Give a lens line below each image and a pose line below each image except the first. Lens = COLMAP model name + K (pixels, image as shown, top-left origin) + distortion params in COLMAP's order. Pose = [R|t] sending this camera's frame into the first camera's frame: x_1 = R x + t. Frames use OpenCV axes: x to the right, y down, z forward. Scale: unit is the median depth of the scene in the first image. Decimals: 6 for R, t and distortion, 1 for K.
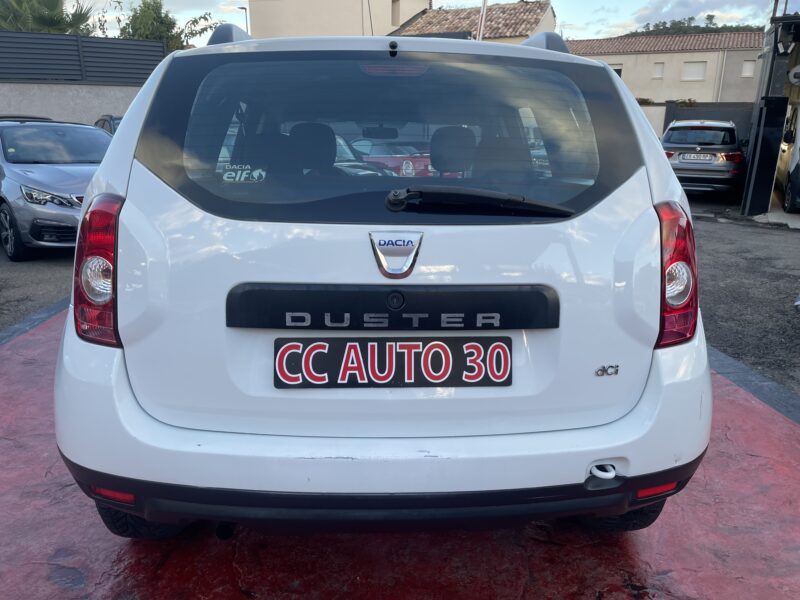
lens RADIAL K [[617.0, 0, 393.3], [0, 617.0, 306.3], [0, 0, 1]] dist [0.046923, -0.070561]
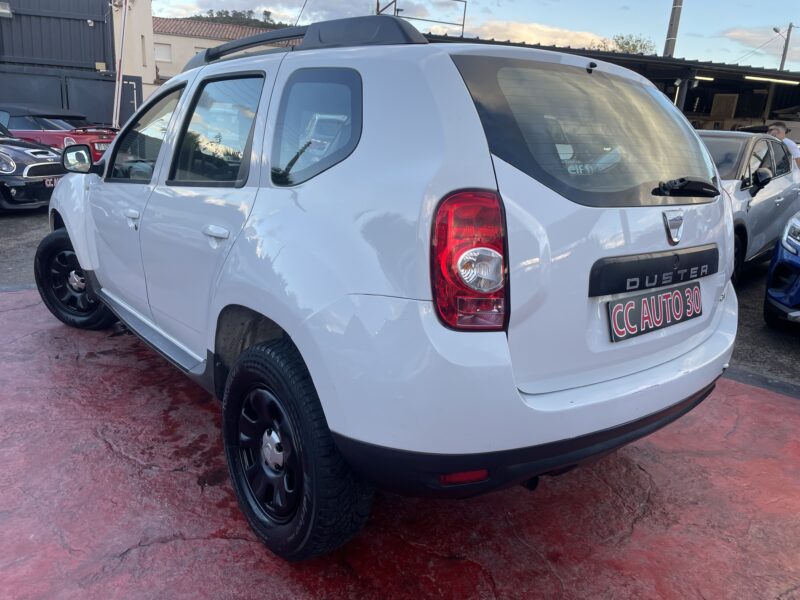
lens RADIAL K [[617.0, 0, 404.0], [0, 617.0, 297.7], [0, 0, 1]] dist [0.046923, -0.070561]
pose [[0.782343, -0.119718, 0.611234, -0.764945], [0.110897, 0.992447, 0.052442, -0.040121], [-0.612896, 0.026756, 0.789711, 0.177287]]
